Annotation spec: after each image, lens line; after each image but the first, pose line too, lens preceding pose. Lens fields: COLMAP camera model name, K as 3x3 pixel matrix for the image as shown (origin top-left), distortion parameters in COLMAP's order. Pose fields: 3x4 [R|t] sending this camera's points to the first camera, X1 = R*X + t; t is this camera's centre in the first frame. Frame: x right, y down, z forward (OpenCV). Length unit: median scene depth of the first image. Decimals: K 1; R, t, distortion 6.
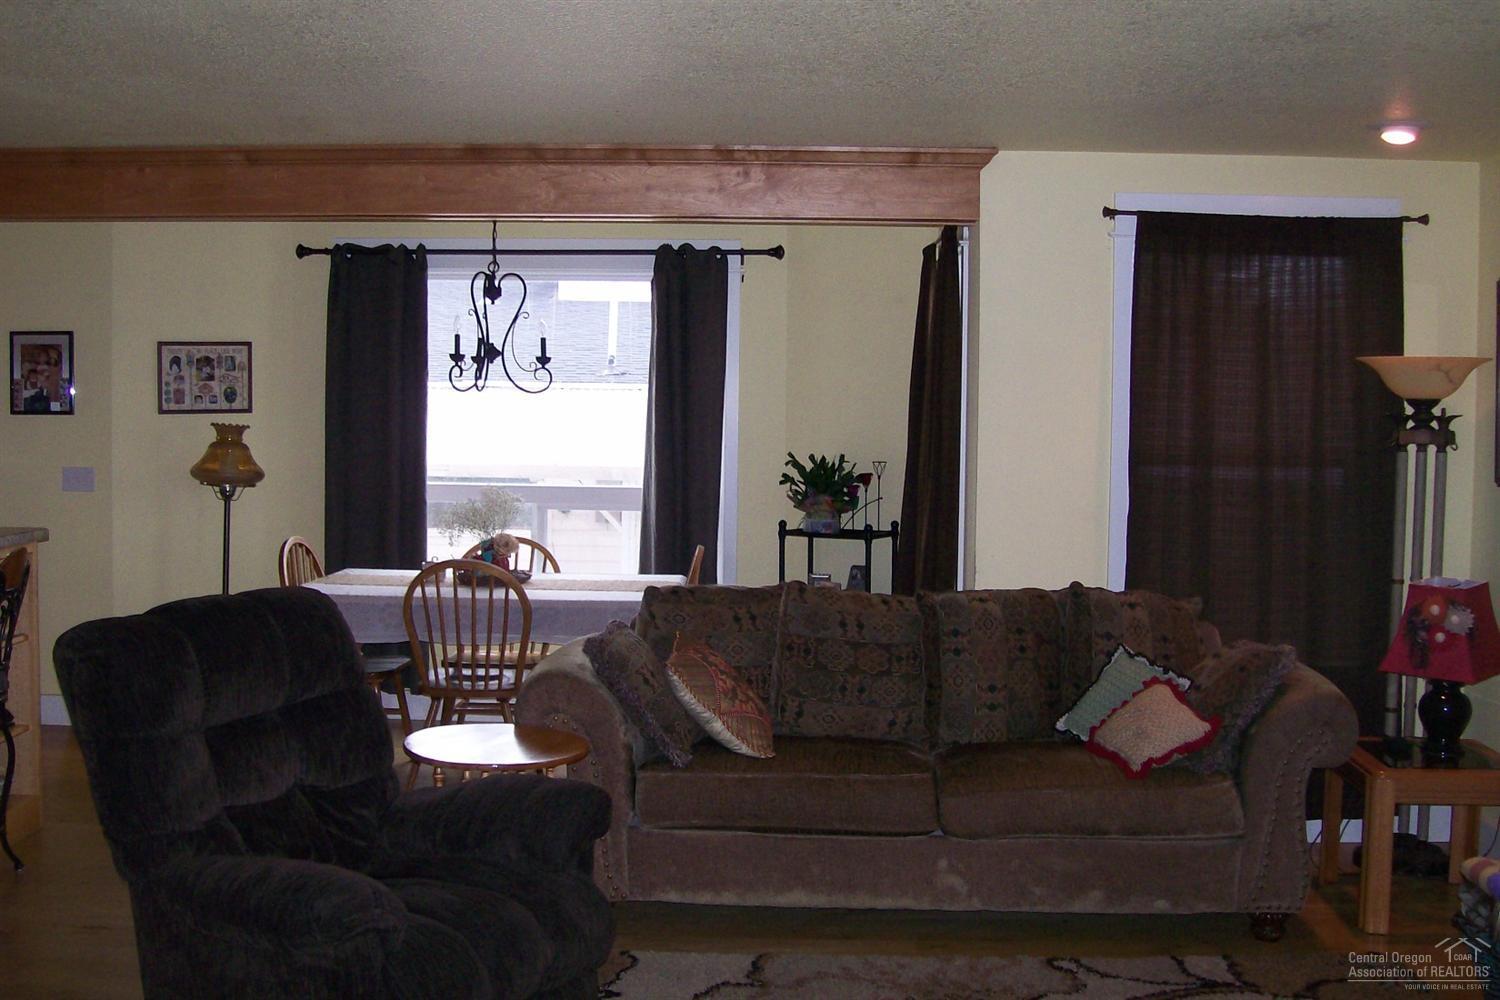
lens RADIAL K [[1632.6, 0, 748.1], [0, 1632.6, 477.4], [0, 0, 1]] dist [-0.181649, 0.134916]
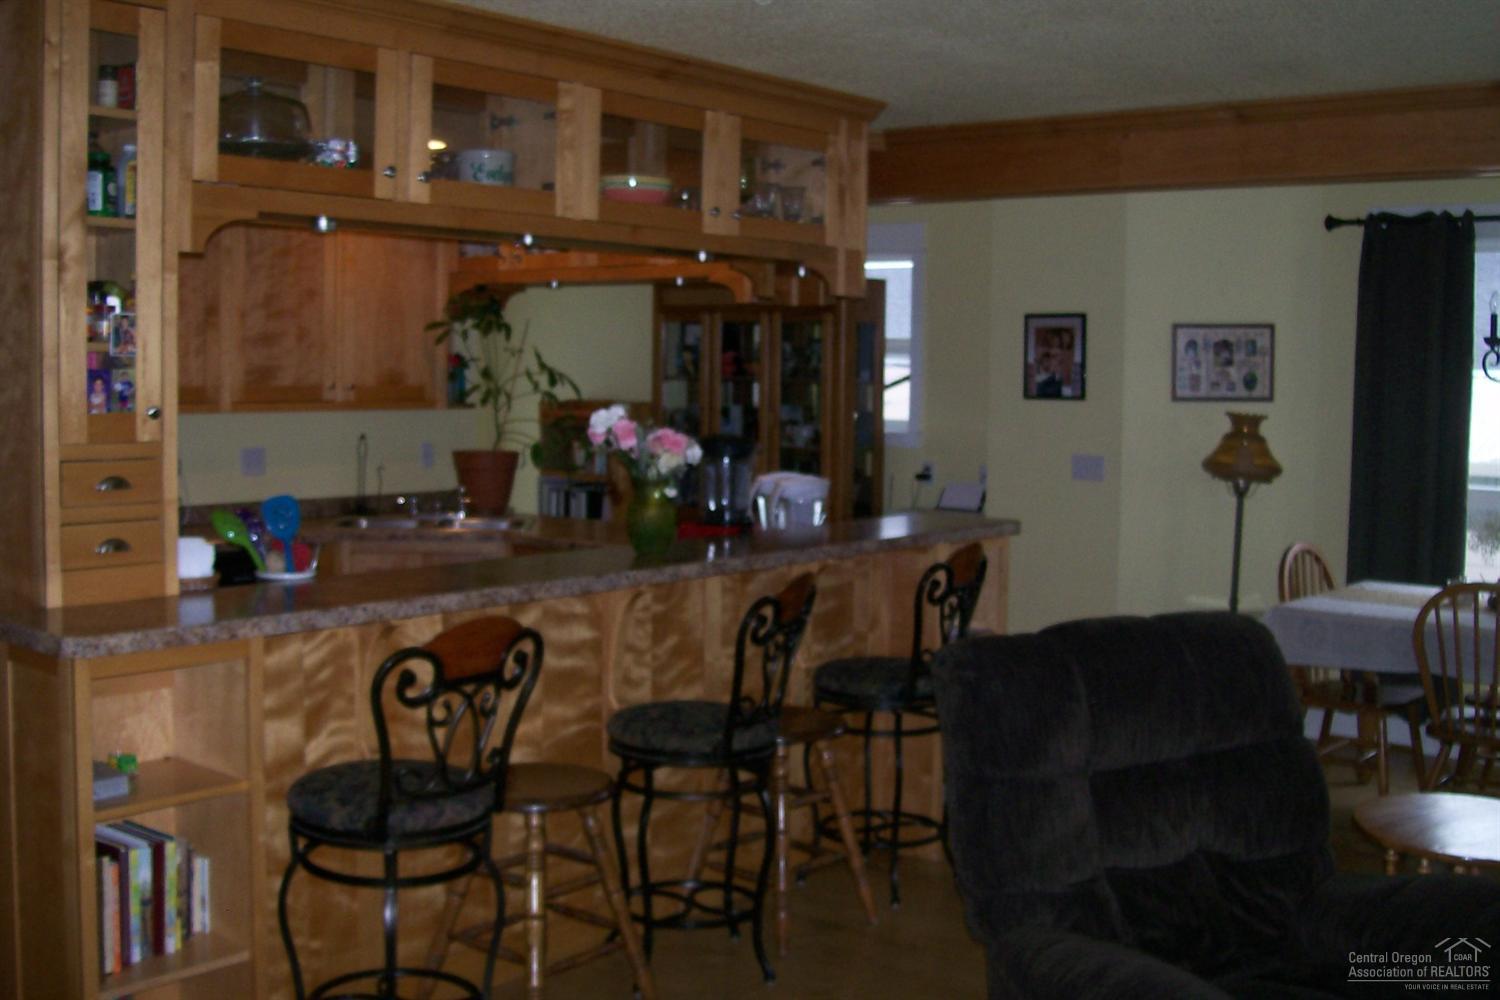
lens RADIAL K [[1632.6, 0, 748.1], [0, 1632.6, 477.4], [0, 0, 1]] dist [-0.181649, 0.134916]
pose [[0.786077, 0.038500, -0.616928, 0.026583], [-0.033094, 0.999248, 0.020192, -0.007803], [0.617242, 0.004545, 0.786760, 0.133541]]
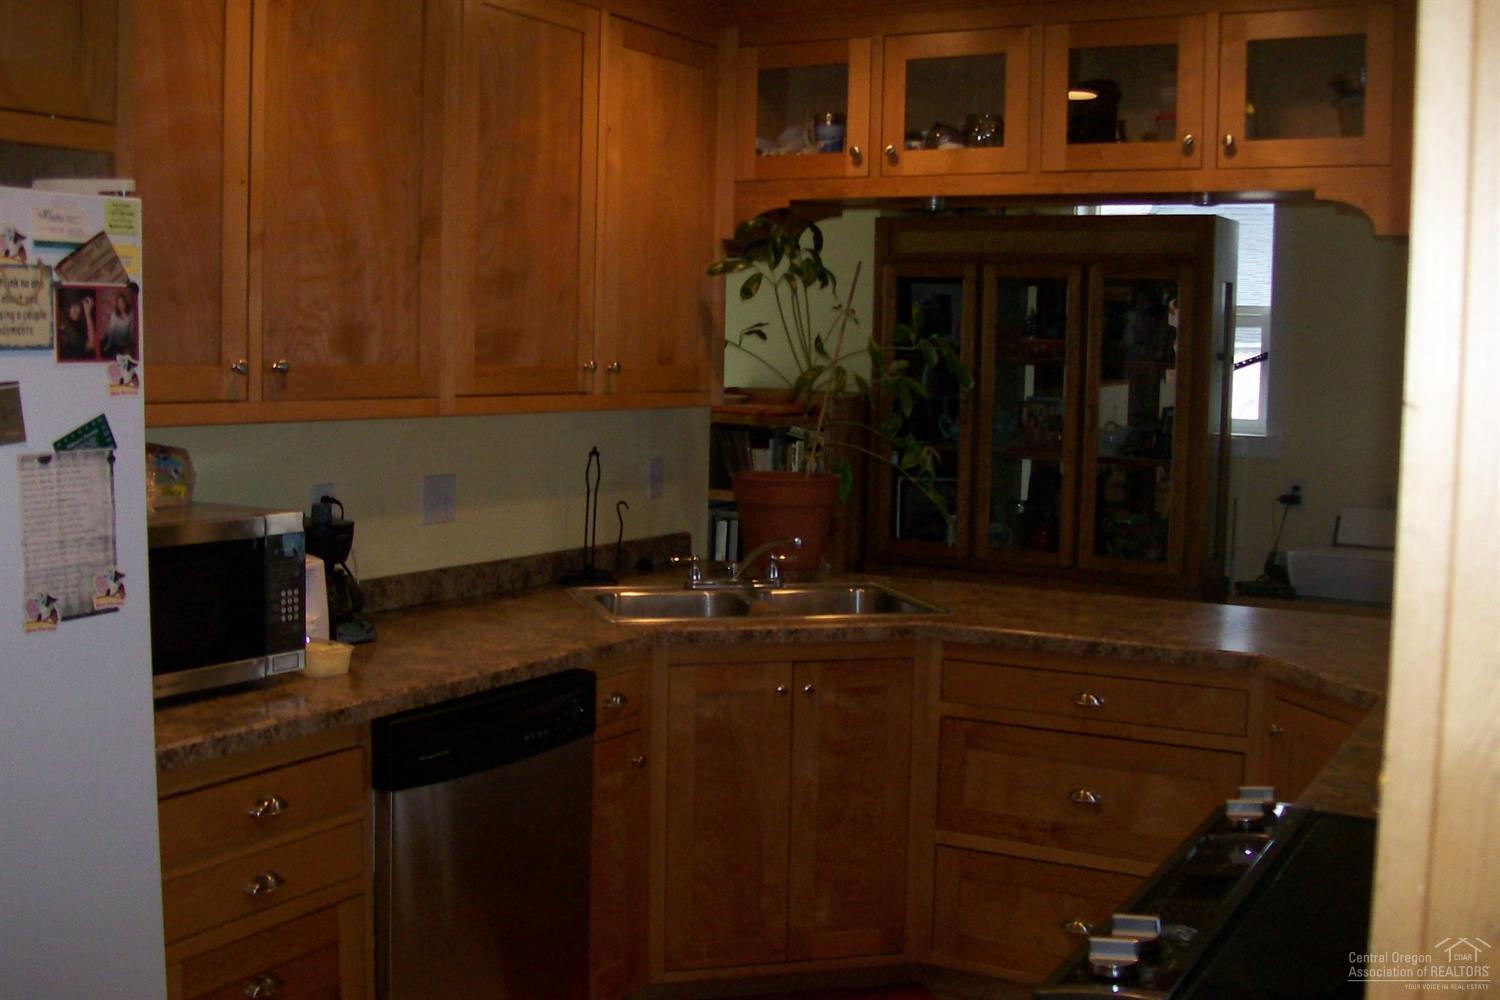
lens RADIAL K [[1632.6, 0, 748.1], [0, 1632.6, 477.4], [0, 0, 1]] dist [-0.181649, 0.134916]
pose [[0.878876, 0.041053, -0.475280, -0.553573], [-0.032118, 0.999122, 0.026910, -0.014822], [0.475967, -0.008386, 0.879423, 0.303987]]
